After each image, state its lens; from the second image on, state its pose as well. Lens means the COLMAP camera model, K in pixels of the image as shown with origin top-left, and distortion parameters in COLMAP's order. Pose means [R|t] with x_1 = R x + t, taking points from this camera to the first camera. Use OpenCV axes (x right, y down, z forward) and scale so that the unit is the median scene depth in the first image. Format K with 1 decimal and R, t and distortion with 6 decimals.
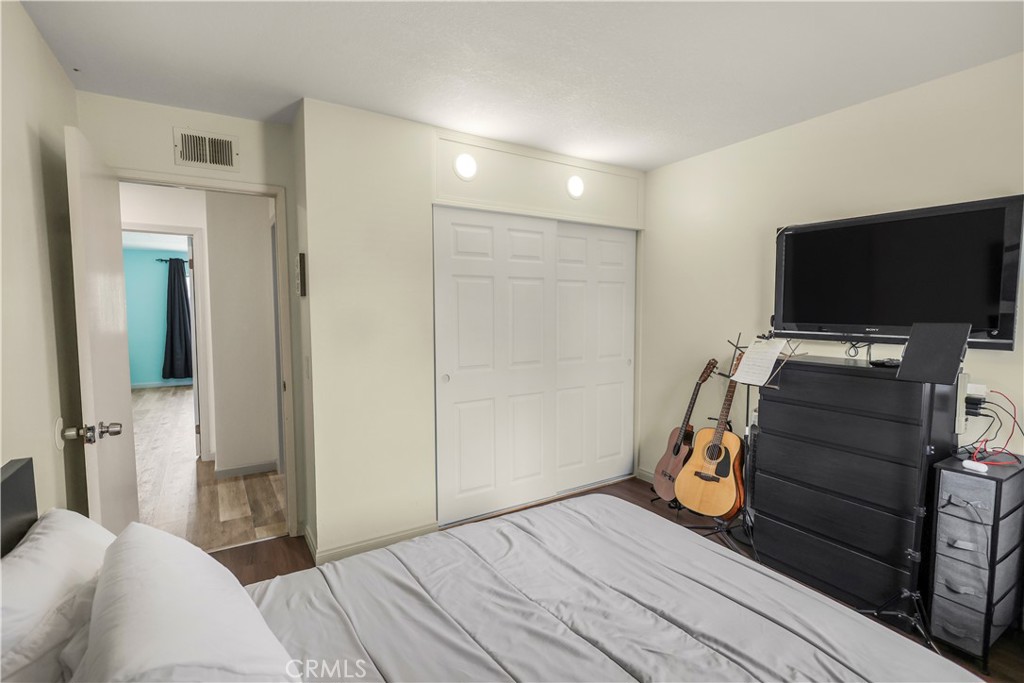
lens RADIAL K [[480.9, 0, 510.9], [0, 480.9, 344.4], [0, 0, 1]] dist [0.000206, 0.000150]
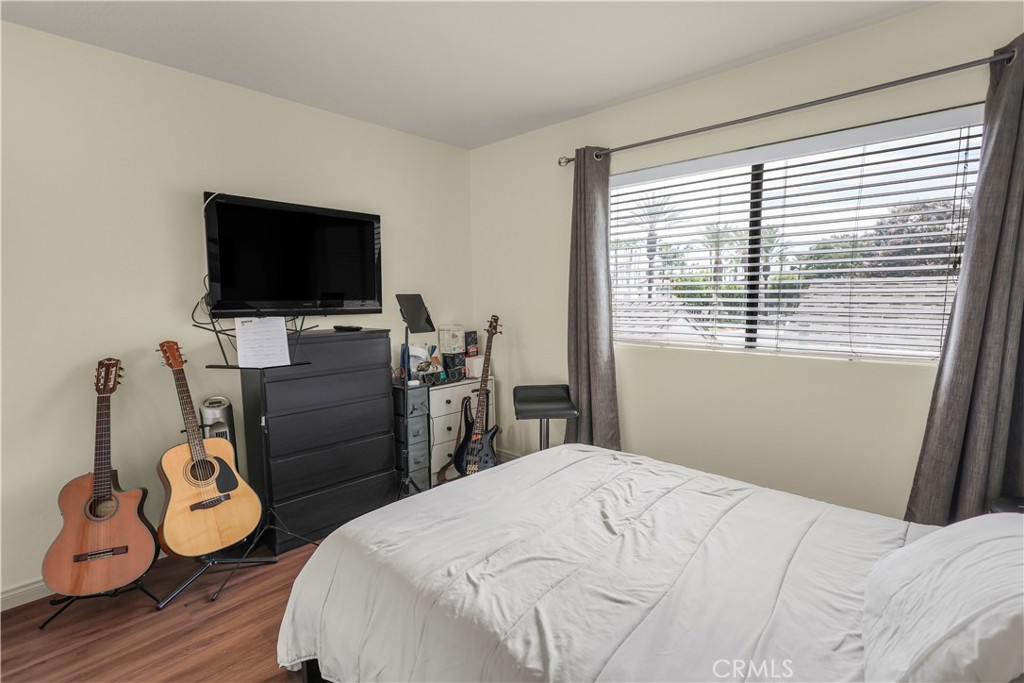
lens RADIAL K [[480.9, 0, 510.9], [0, 480.9, 344.4], [0, 0, 1]] dist [0.000206, 0.000150]
pose [[-0.264073, -0.097467, 0.959565, -0.445708], [0.079008, 0.989351, 0.122236, -0.032639], [-0.961261, 0.108093, -0.253560, 0.719525]]
